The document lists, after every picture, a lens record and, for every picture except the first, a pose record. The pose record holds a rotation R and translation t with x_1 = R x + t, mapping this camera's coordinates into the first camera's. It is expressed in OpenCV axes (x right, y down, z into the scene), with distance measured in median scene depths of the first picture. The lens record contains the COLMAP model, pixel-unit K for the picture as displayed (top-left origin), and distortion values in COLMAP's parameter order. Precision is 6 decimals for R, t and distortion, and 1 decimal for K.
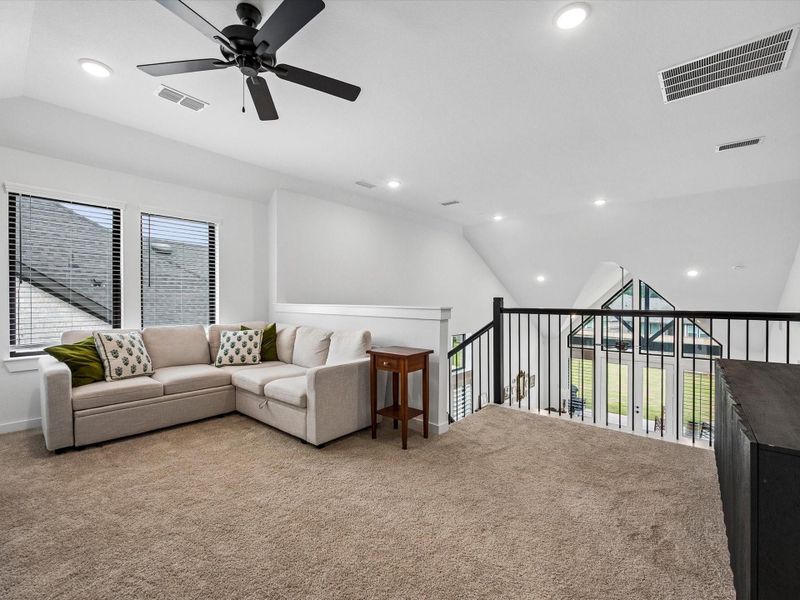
lens RADIAL K [[360.0, 0, 403.4], [0, 360.0, 299.0], [0, 0, 1]] dist [0.009233, -0.000471]
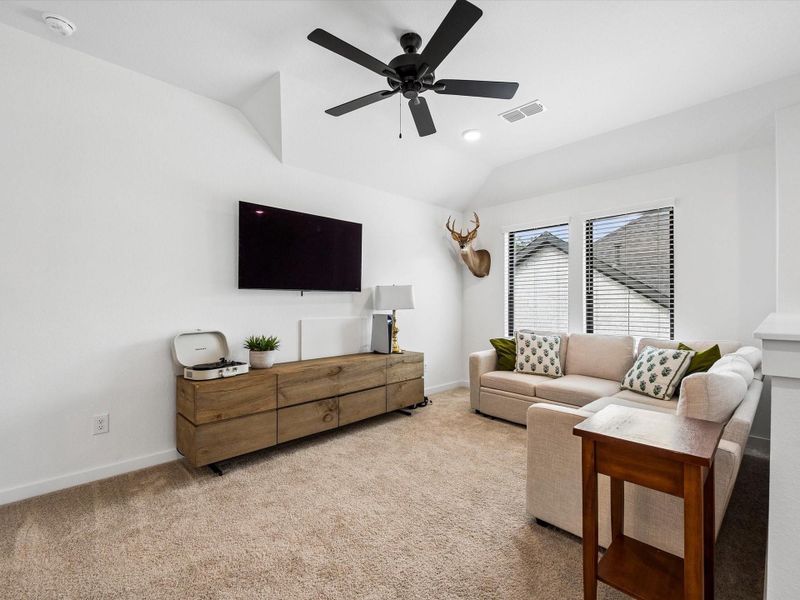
lens RADIAL K [[365.9, 0, 398.5], [0, 365.9, 304.1], [0, 0, 1]] dist [-0.001029, -0.000722]
pose [[-0.116311, -0.000083, -0.993213, 0.503976], [0.000398, 1.000000, -0.000130, -0.002919], [0.993213, -0.000410, -0.116311, 0.837510]]
